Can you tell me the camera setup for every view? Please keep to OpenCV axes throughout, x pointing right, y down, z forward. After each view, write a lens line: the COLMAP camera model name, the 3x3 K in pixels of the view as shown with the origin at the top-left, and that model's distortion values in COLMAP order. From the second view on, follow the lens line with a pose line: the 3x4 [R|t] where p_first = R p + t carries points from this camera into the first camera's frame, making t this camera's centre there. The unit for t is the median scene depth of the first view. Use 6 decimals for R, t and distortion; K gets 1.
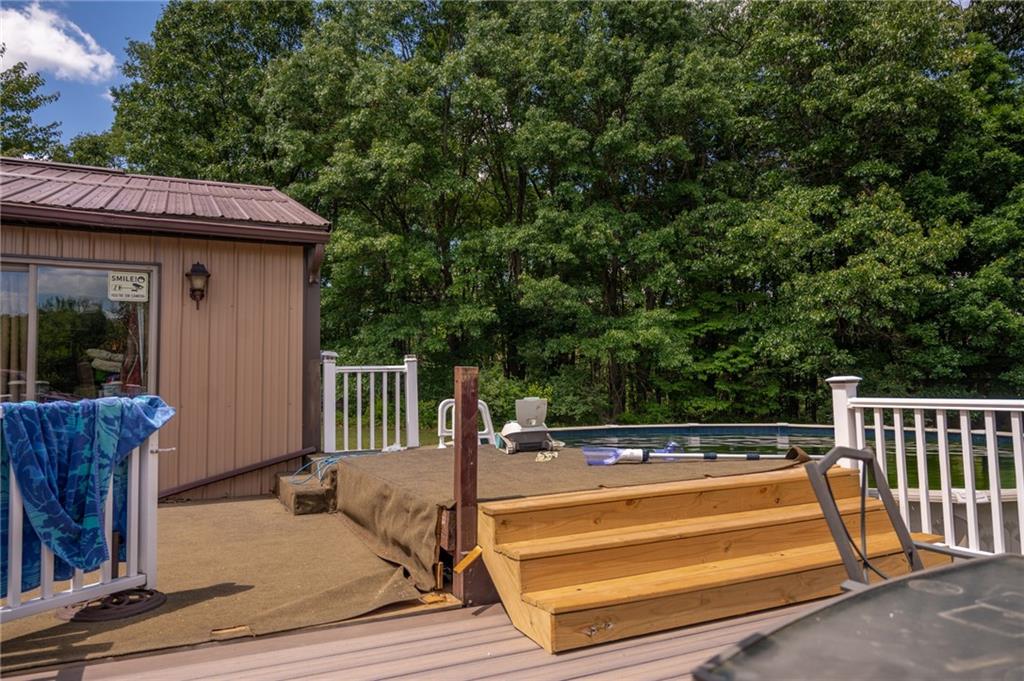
lens RADIAL K [[702.7, 0, 514.9], [0, 702.7, 337.1], [0, 0, 1]] dist [-0.011027, 0.001170]
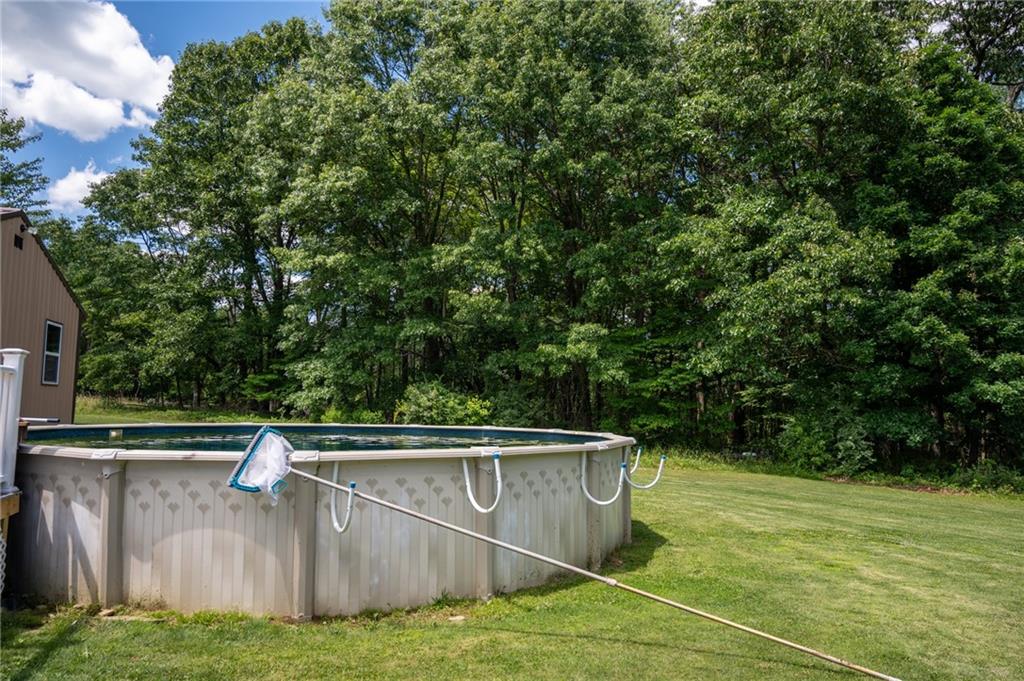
lens RADIAL K [[702.7, 0, 514.9], [0, 702.7, 337.1], [0, 0, 1]] dist [-0.011027, 0.001170]
pose [[0.987361, 0.009123, -0.158223, 0.268687], [-0.014574, 0.999338, -0.033328, 0.014077], [0.157814, 0.035213, 0.986841, -0.002971]]
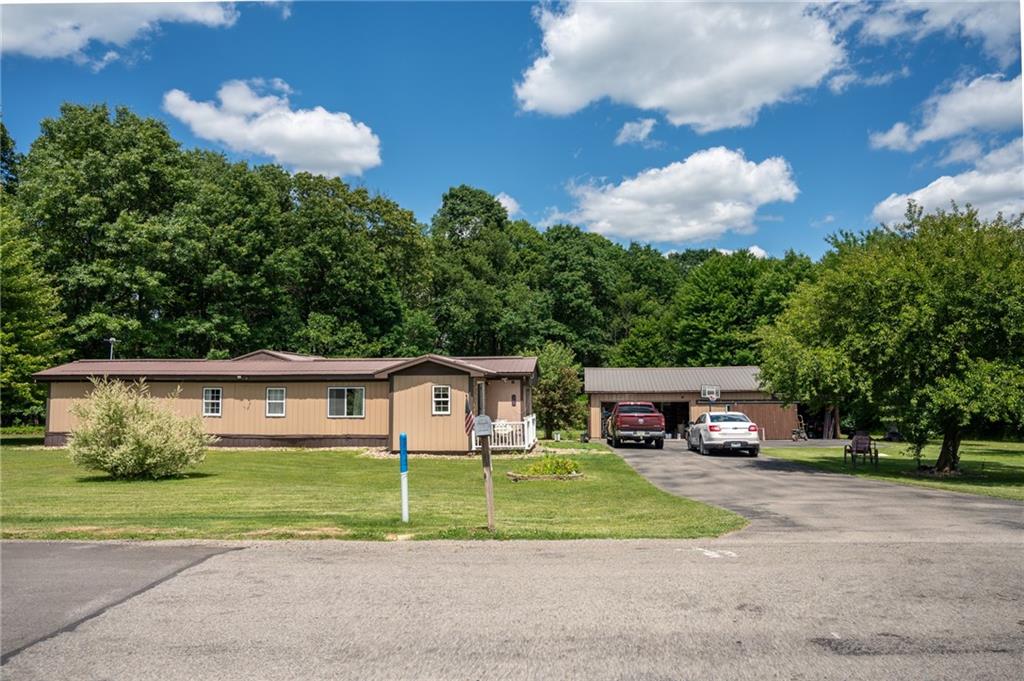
lens RADIAL K [[702.7, 0, 514.9], [0, 702.7, 337.1], [0, 0, 1]] dist [-0.011027, 0.001170]
pose [[0.529973, 0.061958, 0.845748, -1.204963], [-0.053521, 0.997783, -0.039558, -0.090708], [-0.846324, -0.024300, 0.532114, -0.750246]]
